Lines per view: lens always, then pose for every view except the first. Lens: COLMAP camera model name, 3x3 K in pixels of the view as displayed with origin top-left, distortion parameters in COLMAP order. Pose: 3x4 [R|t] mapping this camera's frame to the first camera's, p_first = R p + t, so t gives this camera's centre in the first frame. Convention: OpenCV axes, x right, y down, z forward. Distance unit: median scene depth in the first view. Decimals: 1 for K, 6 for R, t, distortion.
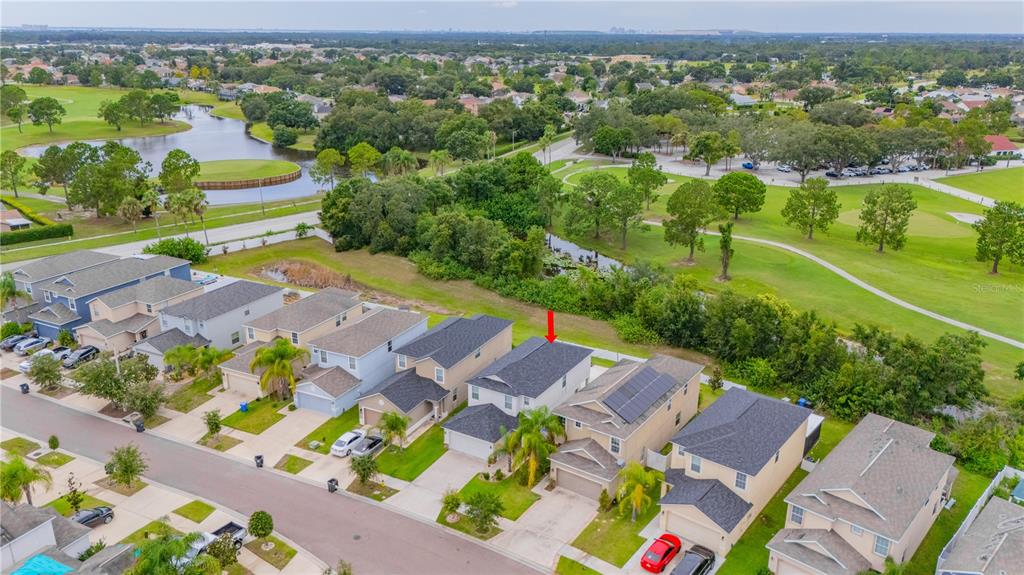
lens RADIAL K [[751.2, 0, 512.0], [0, 751.2, 287.5], [0, 0, 1]] dist [0.101919, -0.138303]
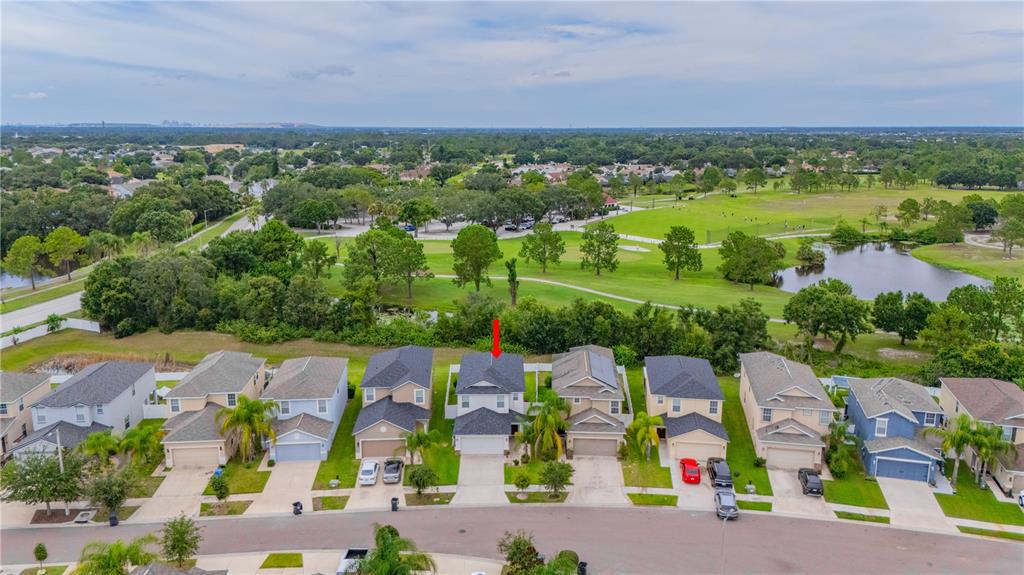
lens RADIAL K [[751.2, 0, 512.0], [0, 751.2, 287.5], [0, 0, 1]] dist [0.101919, -0.138303]
pose [[0.855027, -0.114170, 0.505859, -0.473393], [0.170917, 0.983003, -0.067032, 0.055271], [-0.489608, 0.143774, 0.860008, -0.001319]]
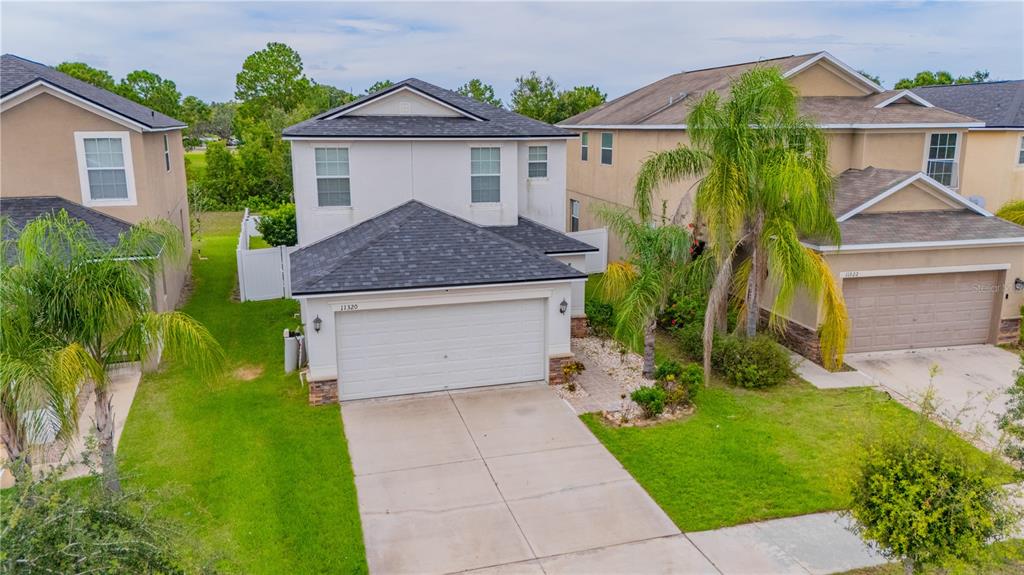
lens RADIAL K [[751.2, 0, 512.0], [0, 751.2, 287.5], [0, 0, 1]] dist [0.101919, -0.138303]
pose [[0.683958, -0.163192, 0.711035, -0.171328], [0.241855, 0.970261, -0.009958, 0.171963], [-0.688264, 0.178778, 0.703086, 0.711066]]
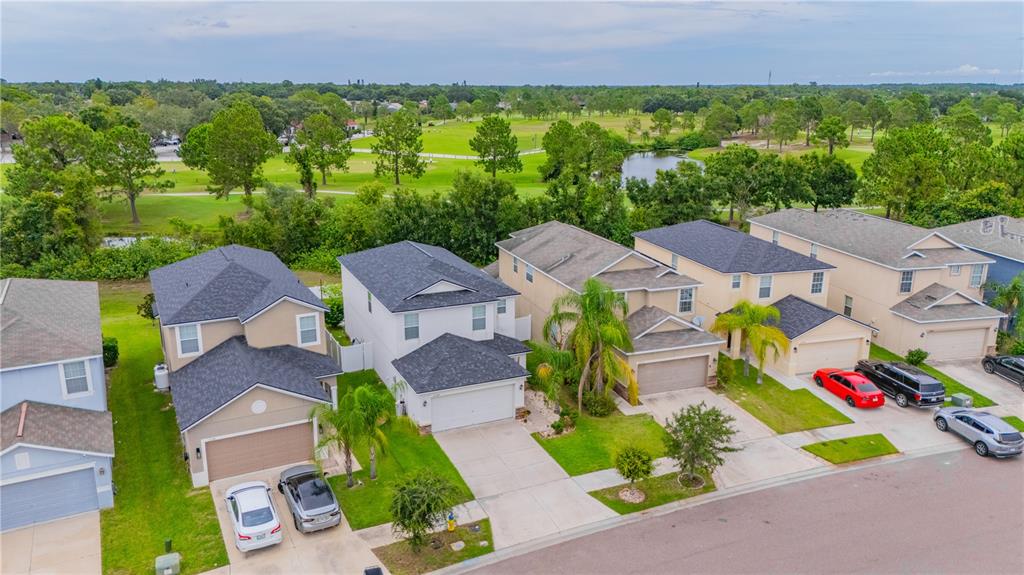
lens RADIAL K [[751.2, 0, 512.0], [0, 751.2, 287.5], [0, 0, 1]] dist [0.101919, -0.138303]
pose [[0.577760, -0.216521, 0.786964, -0.378756], [0.263796, 0.961962, 0.070999, 0.084625], [-0.772402, 0.166577, 0.612900, 0.550351]]
